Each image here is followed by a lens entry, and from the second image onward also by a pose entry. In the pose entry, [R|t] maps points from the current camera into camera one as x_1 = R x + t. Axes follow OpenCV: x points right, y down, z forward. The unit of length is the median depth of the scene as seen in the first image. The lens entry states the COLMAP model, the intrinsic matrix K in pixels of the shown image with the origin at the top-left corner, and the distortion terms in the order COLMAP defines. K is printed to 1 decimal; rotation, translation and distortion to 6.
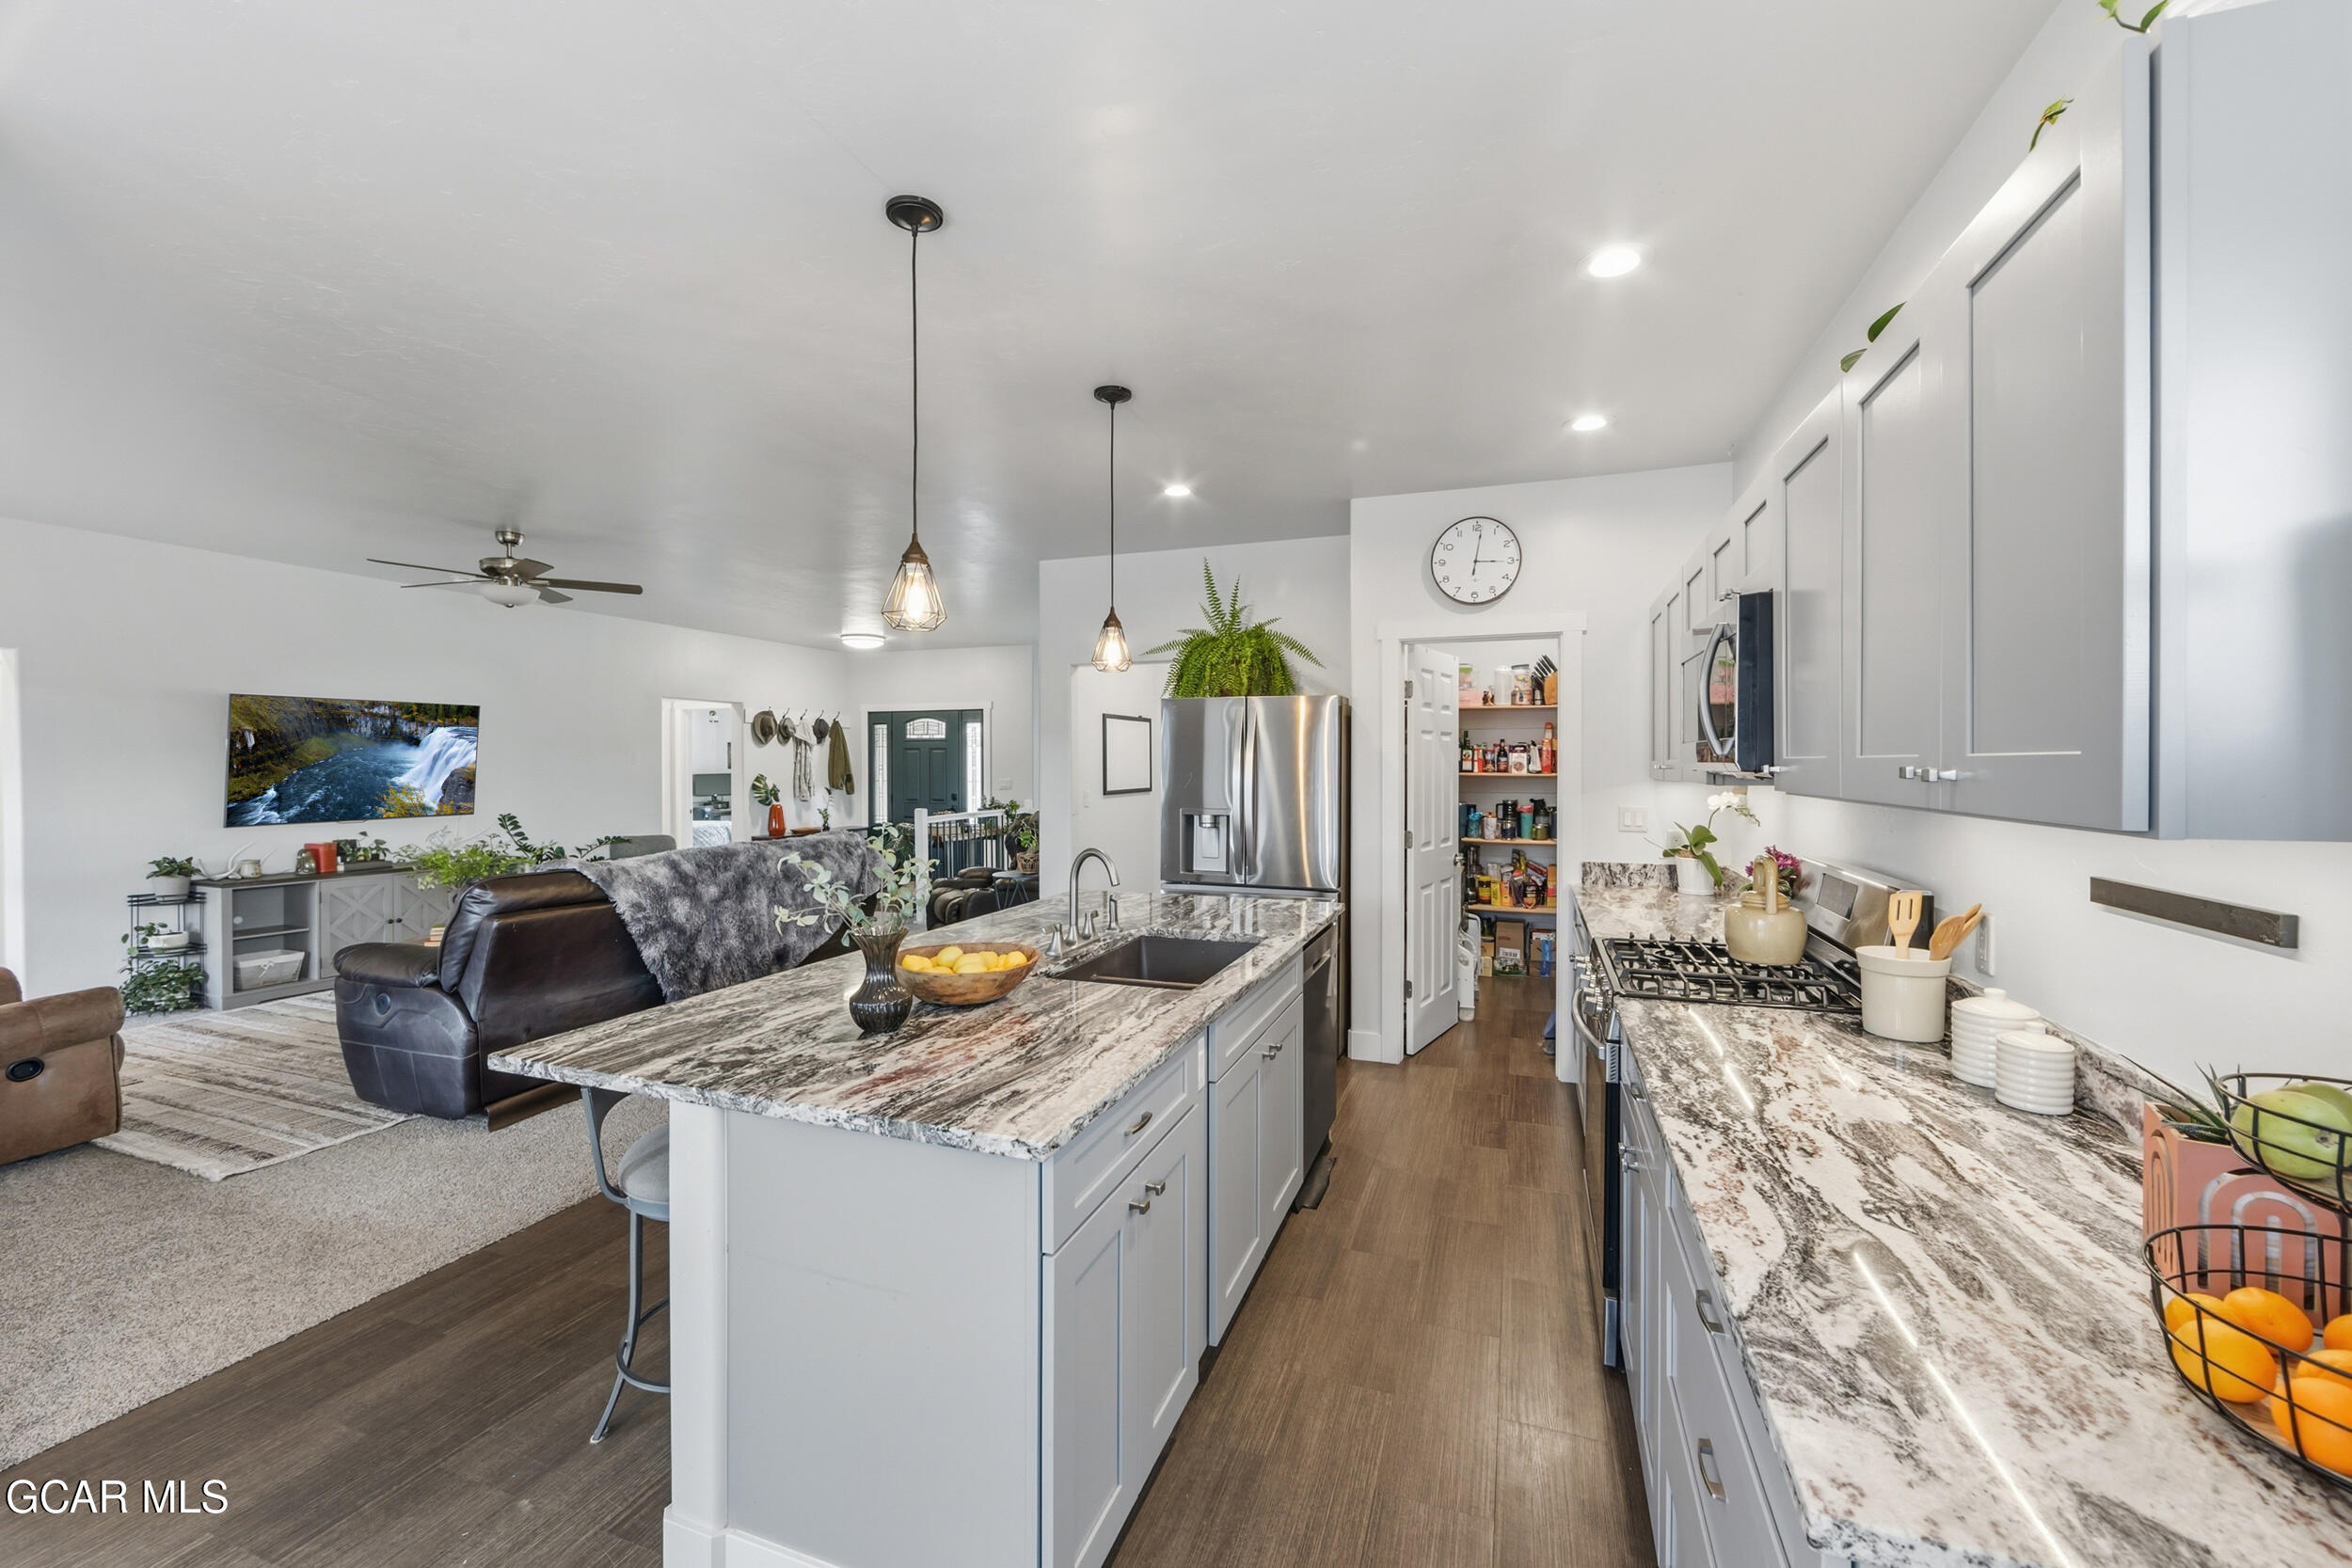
lens RADIAL K [[929.7, 0, 1174.6], [0, 929.7, 770.0], [0, 0, 1]] dist [-0.001859, -0.000309]
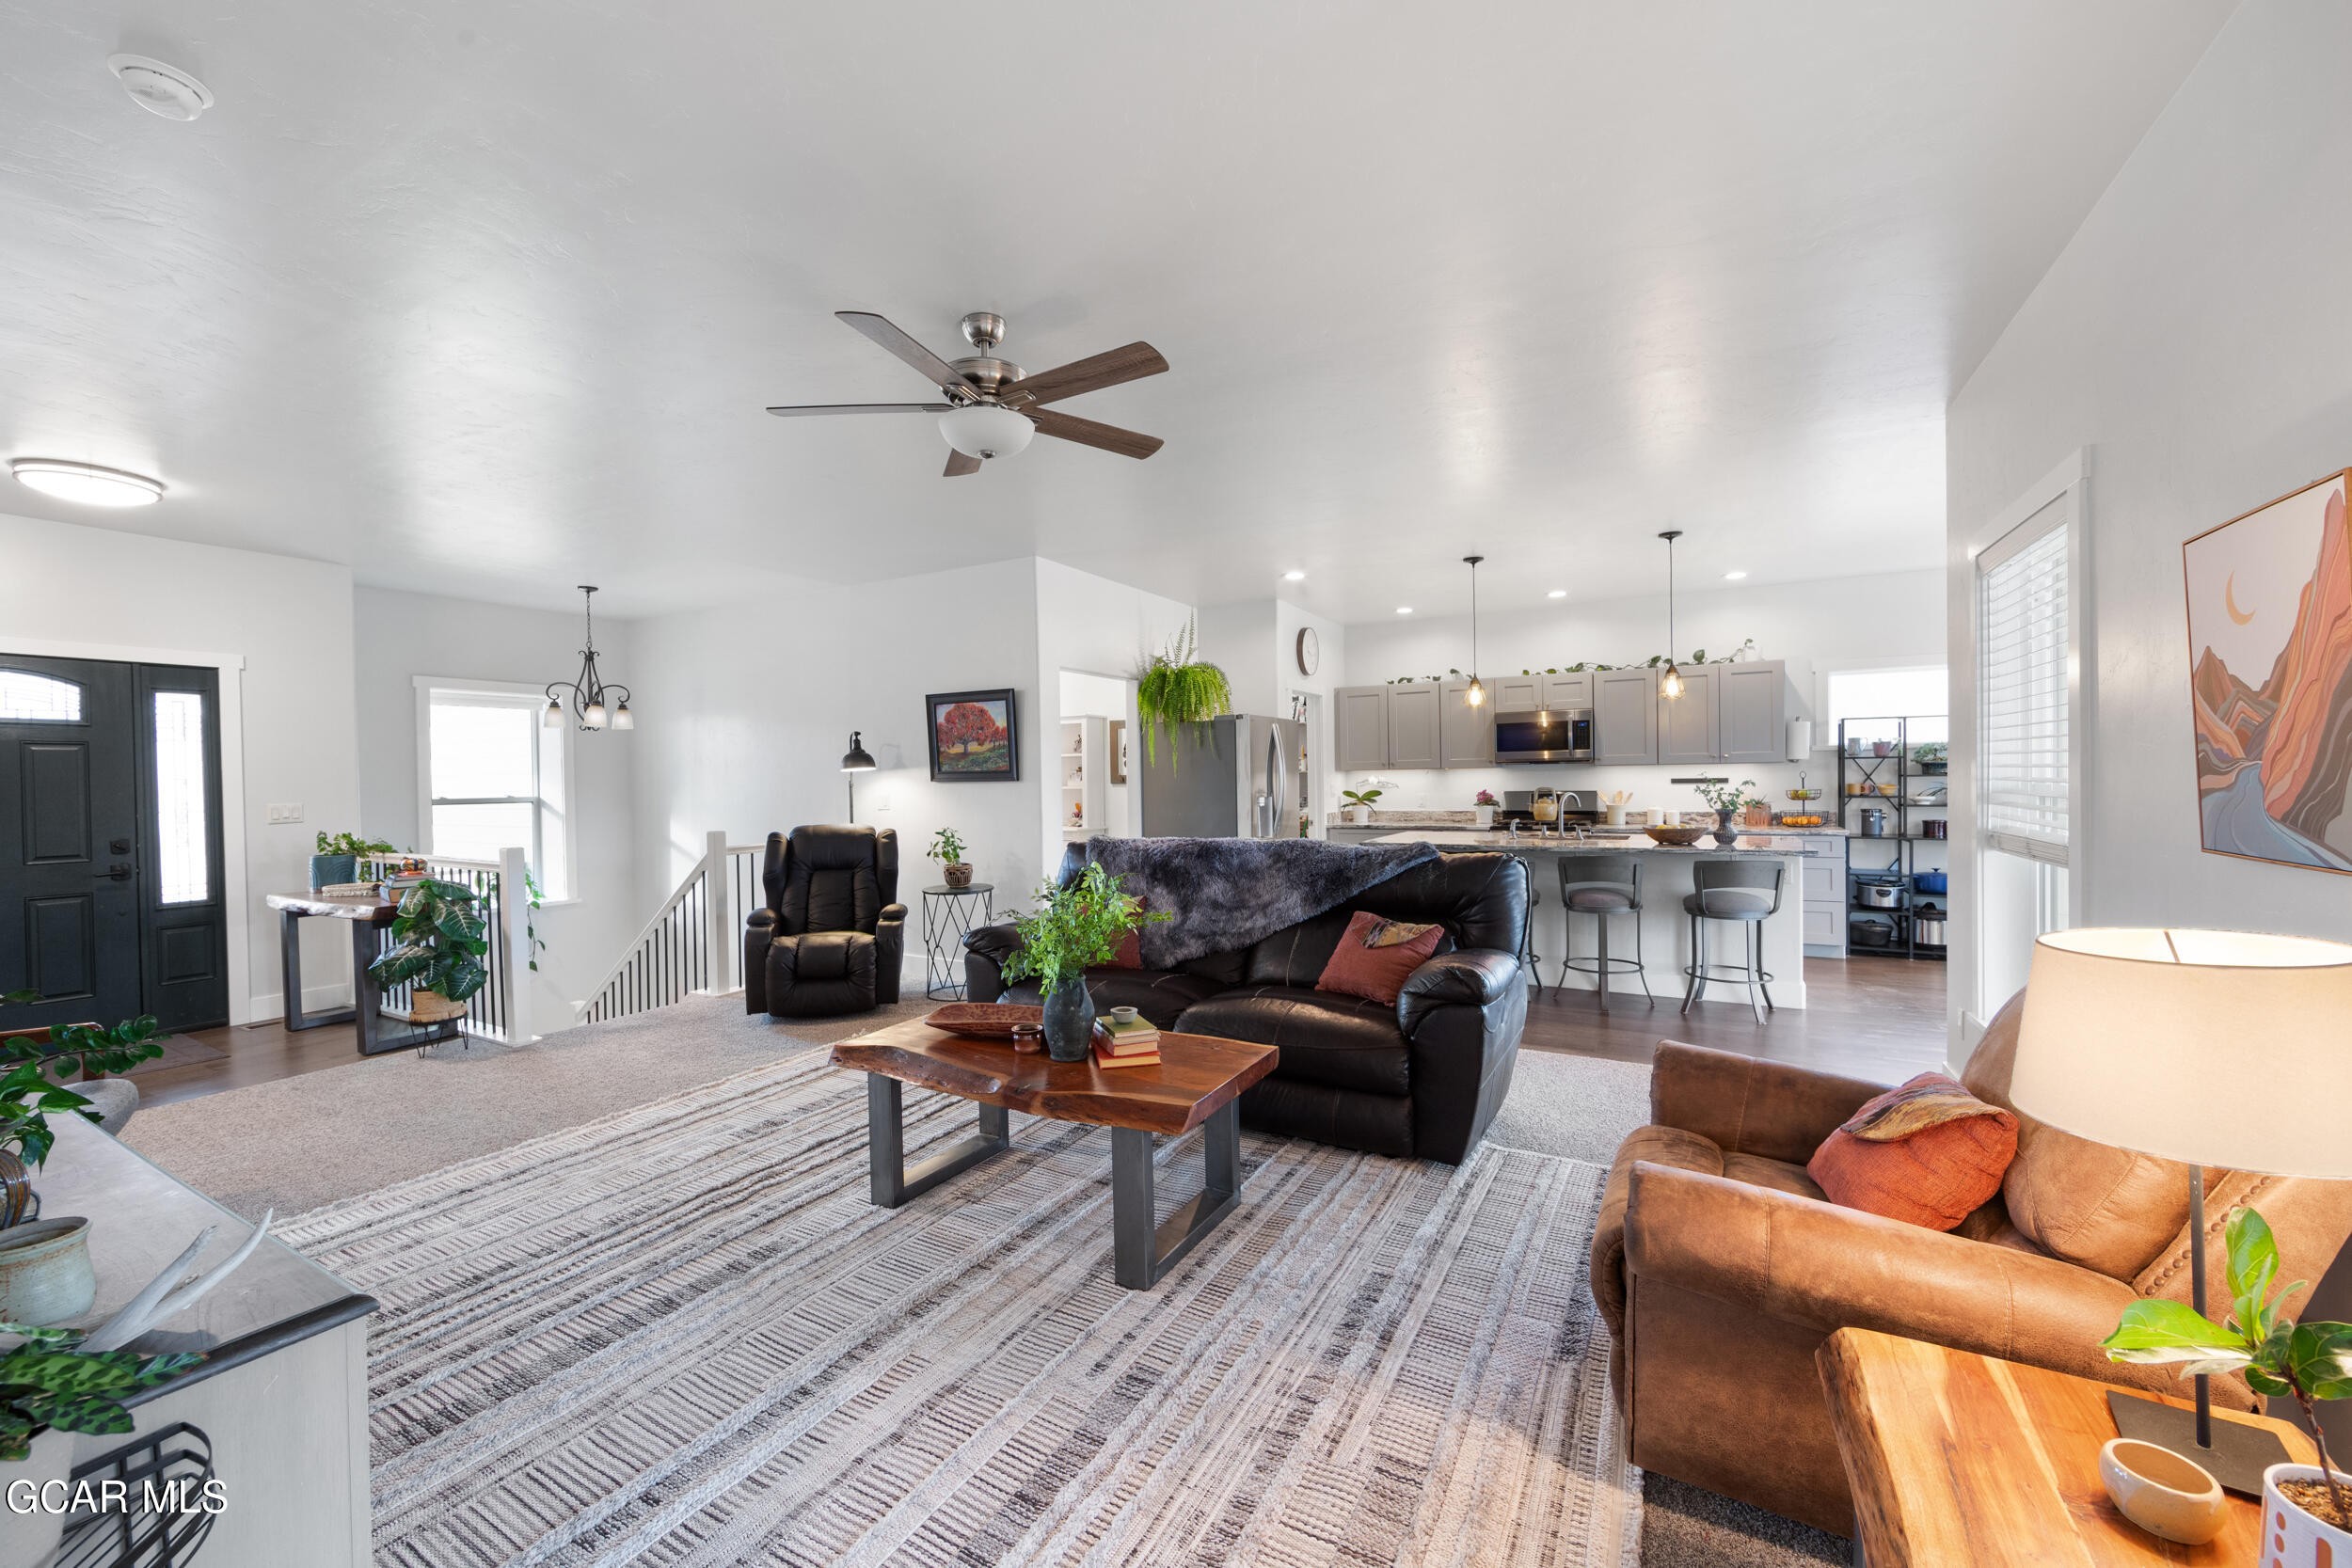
lens RADIAL K [[915.1, 0, 1174.4], [0, 915.1, 788.9], [0, 0, 1]] dist [-0.001213, -0.000210]
pose [[0.155008, -0.013936, 0.987815, -1.208256], [0.023876, 0.999661, 0.010357, 0.015294], [-0.987625, 0.021980, 0.155288, 0.799846]]
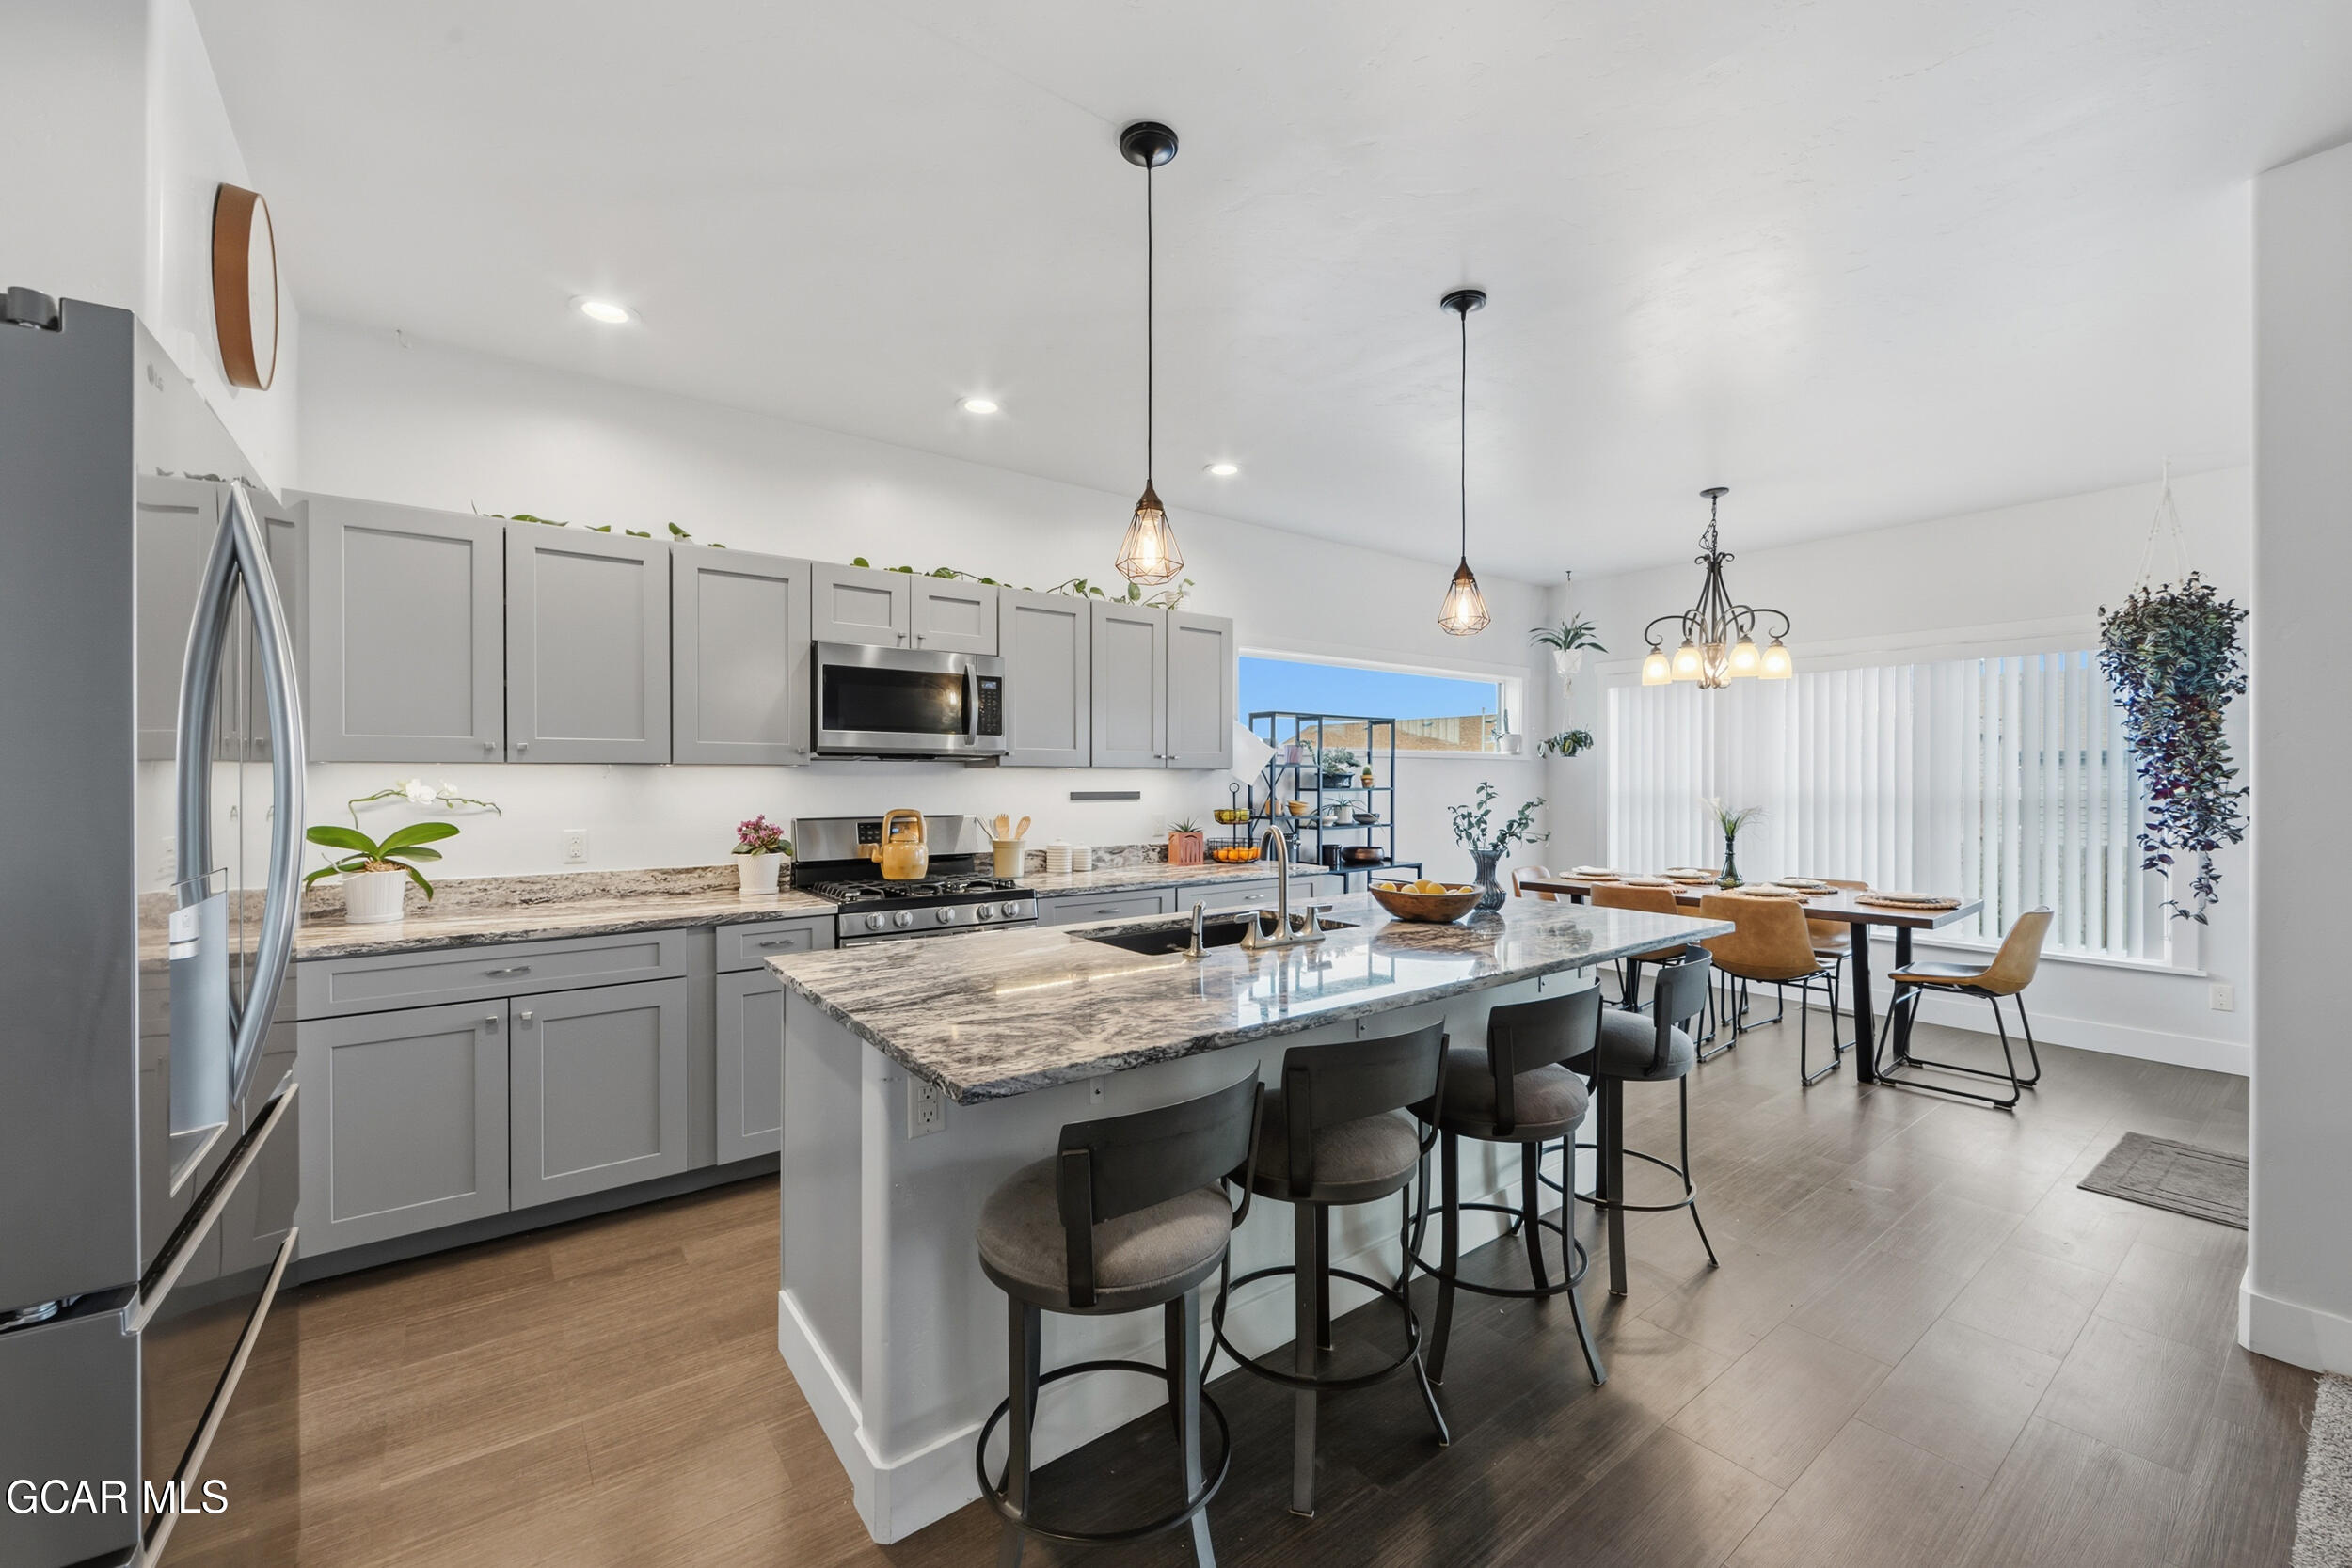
lens RADIAL K [[916.9, 0, 1181.7], [0, 916.9, 775.8], [0, 0, 1]] dist [-0.003228, -0.000611]
pose [[-0.840140, -0.001690, 0.542367, -0.256298], [0.001436, 0.999985, 0.005340, 0.012948], [-0.542368, 0.005265, -0.840125, 0.914839]]
